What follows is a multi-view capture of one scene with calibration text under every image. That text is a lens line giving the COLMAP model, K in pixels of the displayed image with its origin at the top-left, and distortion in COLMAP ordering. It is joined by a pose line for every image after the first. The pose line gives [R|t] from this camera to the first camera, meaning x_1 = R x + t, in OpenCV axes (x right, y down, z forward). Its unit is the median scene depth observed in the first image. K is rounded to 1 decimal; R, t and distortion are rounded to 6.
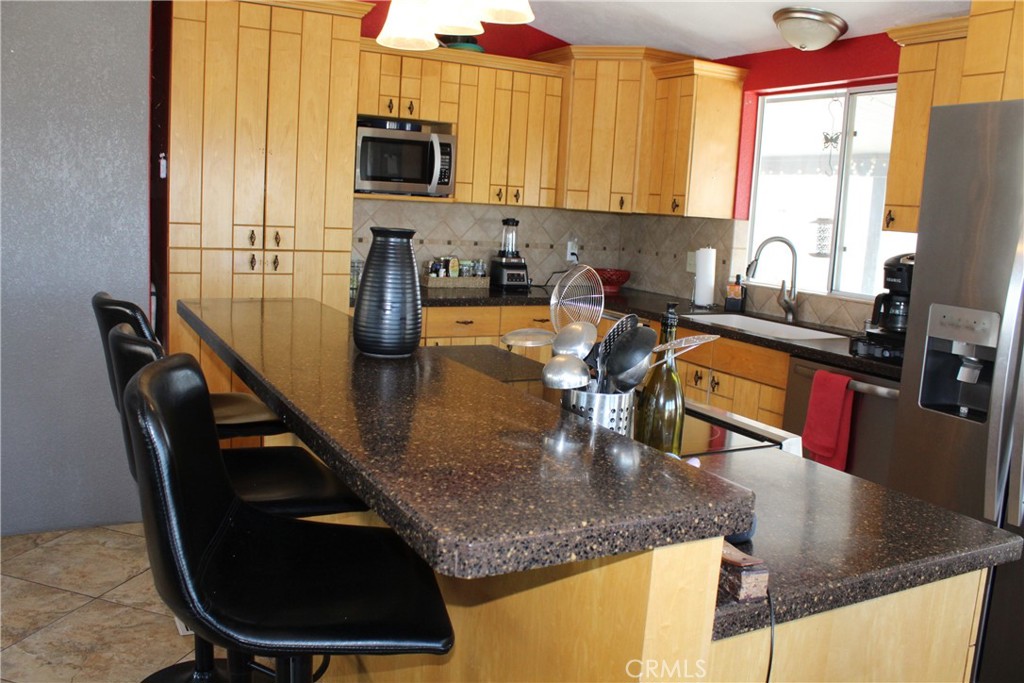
lens RADIAL K [[849.5, 0, 501.9], [0, 849.5, 336.8], [0, 0, 1]] dist [-0.138653, 0.091255]
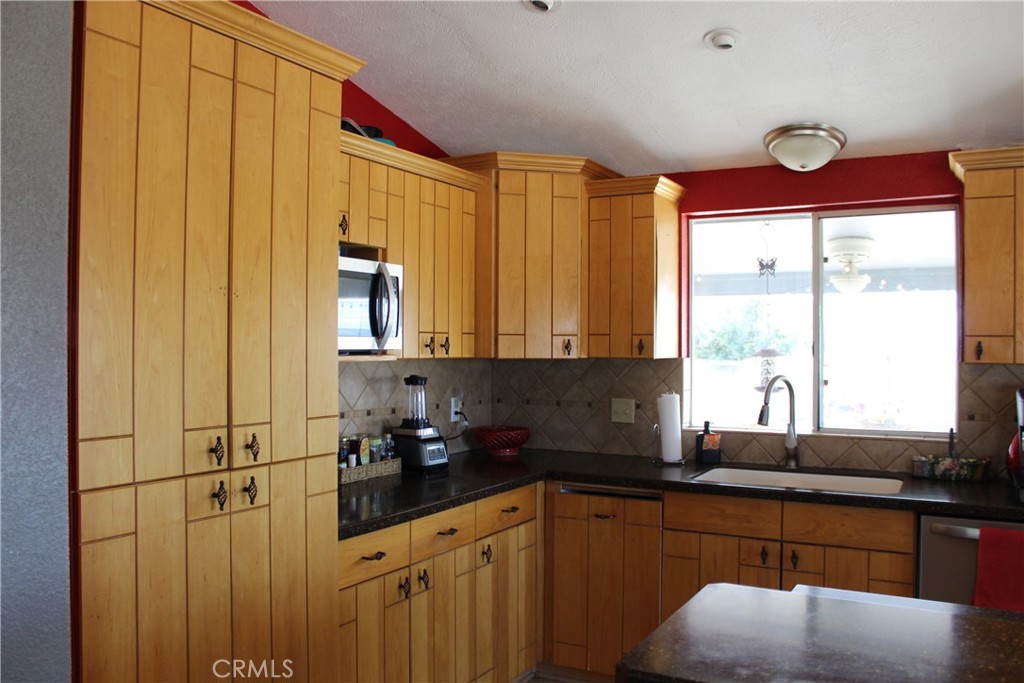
lens RADIAL K [[849.5, 0, 510.1], [0, 849.5, 344.2], [0, 0, 1]] dist [-0.138653, 0.091255]
pose [[0.843577, -0.051166, 0.534565, -0.347881], [0.124629, 0.986925, -0.102210, -0.088504], [-0.522345, 0.152844, 0.838924, 0.363257]]
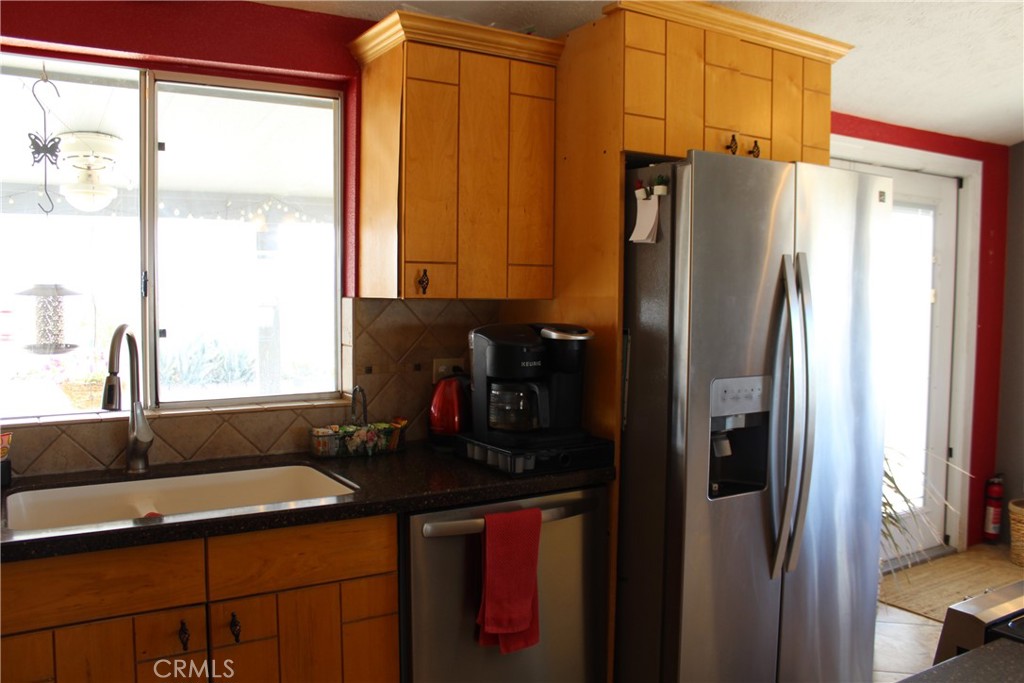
lens RADIAL K [[849.5, 0, 504.4], [0, 849.5, 342.1], [0, 0, 1]] dist [-0.138653, 0.091255]
pose [[-0.051441, -0.114315, 0.992112, -0.190703], [0.149513, 0.981349, 0.120827, -0.124264], [-0.987421, 0.154549, -0.033390, 0.707475]]
